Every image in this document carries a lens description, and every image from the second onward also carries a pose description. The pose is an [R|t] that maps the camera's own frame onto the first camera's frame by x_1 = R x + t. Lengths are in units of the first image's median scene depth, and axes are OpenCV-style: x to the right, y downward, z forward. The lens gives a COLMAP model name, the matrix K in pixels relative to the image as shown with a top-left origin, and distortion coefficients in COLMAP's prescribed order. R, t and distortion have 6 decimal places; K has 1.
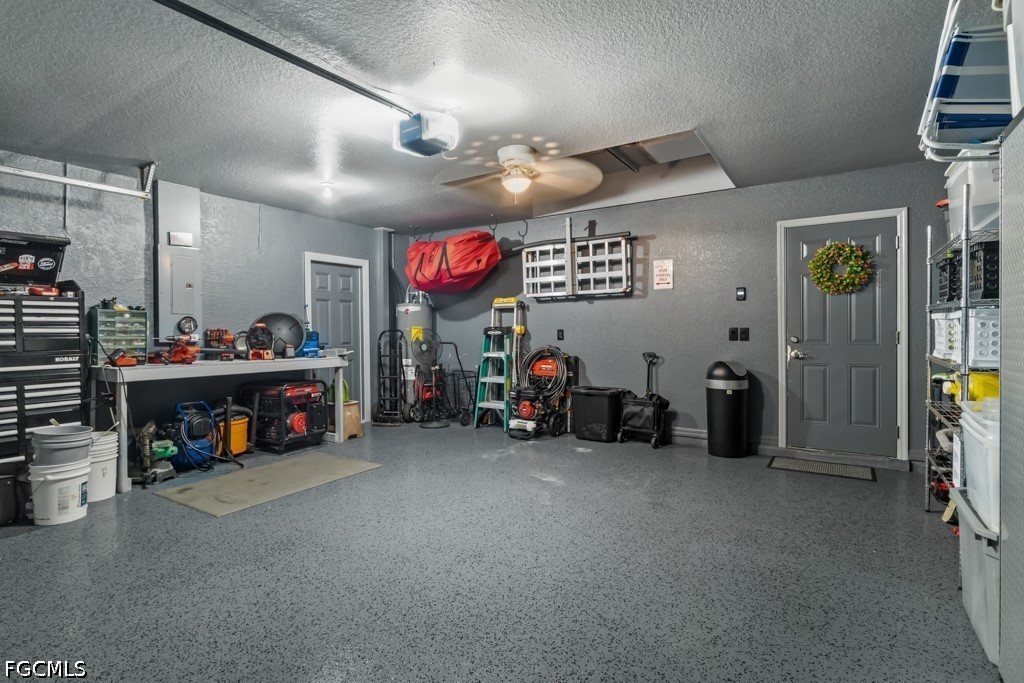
lens RADIAL K [[528.7, 0, 508.3], [0, 528.7, 340.9], [0, 0, 1]] dist [-0.007346, 0.005796]
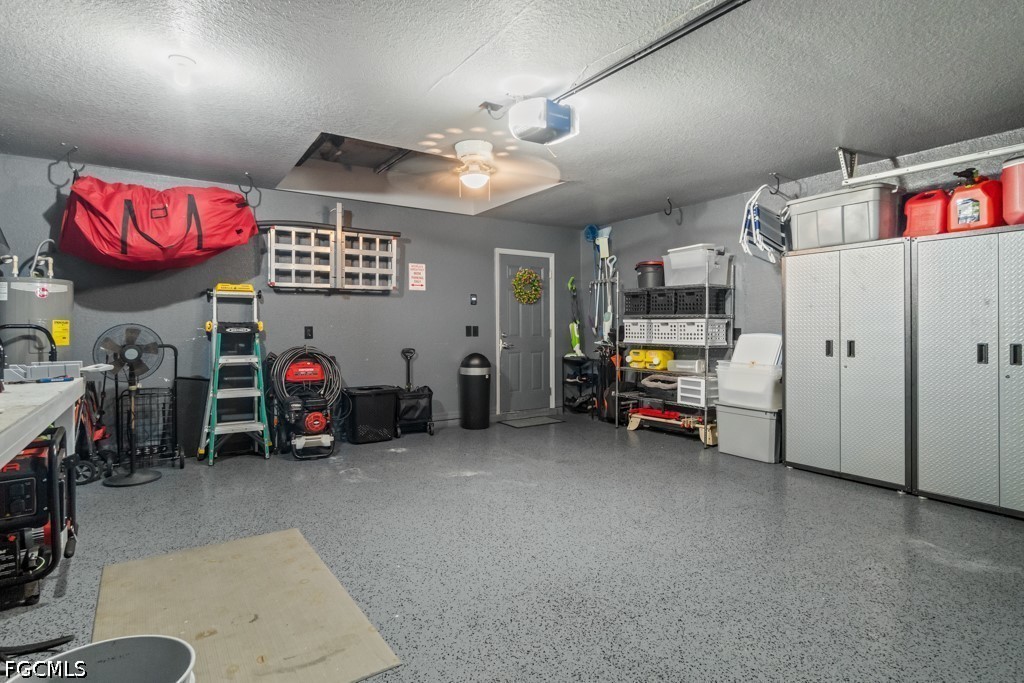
lens RADIAL K [[528.7, 0, 481.6], [0, 528.7, 325.7], [0, 0, 1]] dist [-0.007346, 0.005796]
pose [[0.380029, 0.008738, 0.924933, -0.663285], [0.016160, 0.999740, -0.016085, -0.004661], [-0.924833, 0.021060, 0.379789, 0.456110]]
